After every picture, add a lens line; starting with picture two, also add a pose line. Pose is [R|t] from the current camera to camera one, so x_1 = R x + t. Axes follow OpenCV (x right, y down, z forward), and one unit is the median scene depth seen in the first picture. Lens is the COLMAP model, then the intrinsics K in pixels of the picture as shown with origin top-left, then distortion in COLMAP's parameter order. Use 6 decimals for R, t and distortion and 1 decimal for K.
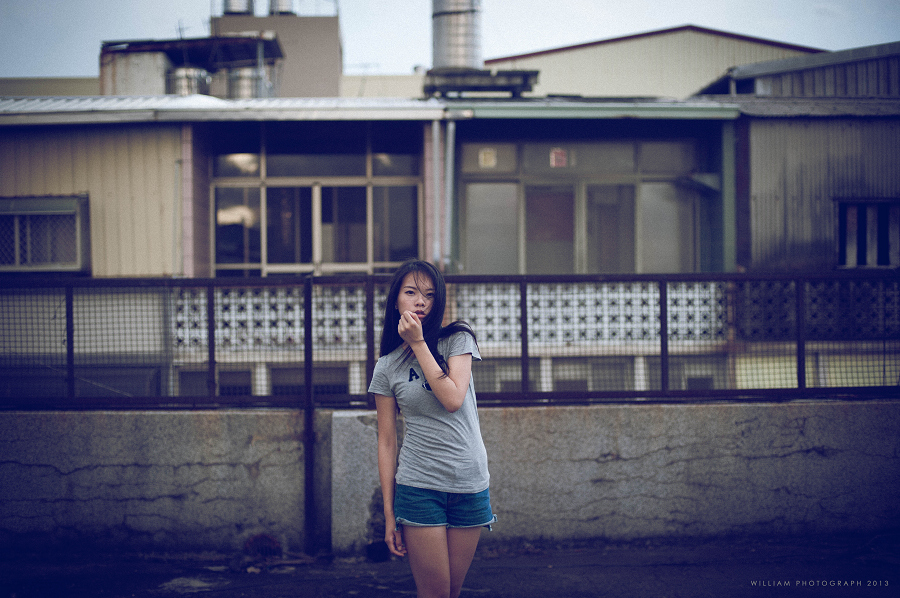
lens RADIAL K [[1322.3, 0, 450.0], [0, 1322.3, 299.0], [0, 0, 1]] dist [-0.087948, 0.019833]
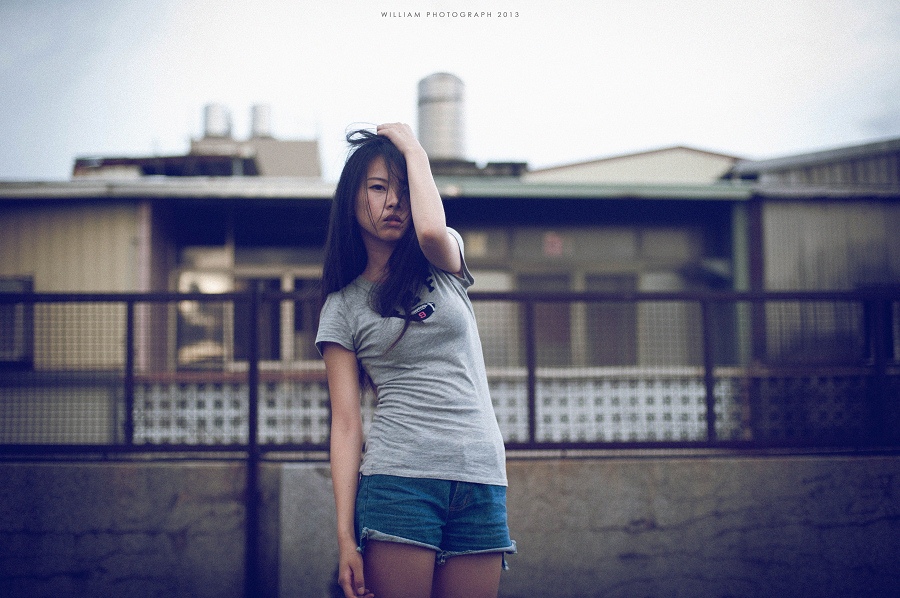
lens RADIAL K [[1322.3, 0, 450.0], [0, 1322.3, 299.0], [0, 0, 1]] dist [-0.087948, 0.019833]
pose [[0.999910, 0.003787, 0.012867, -0.001918], [-0.002328, 0.993748, -0.111623, 0.074290], [-0.013209, 0.111583, 0.993667, 0.220208]]
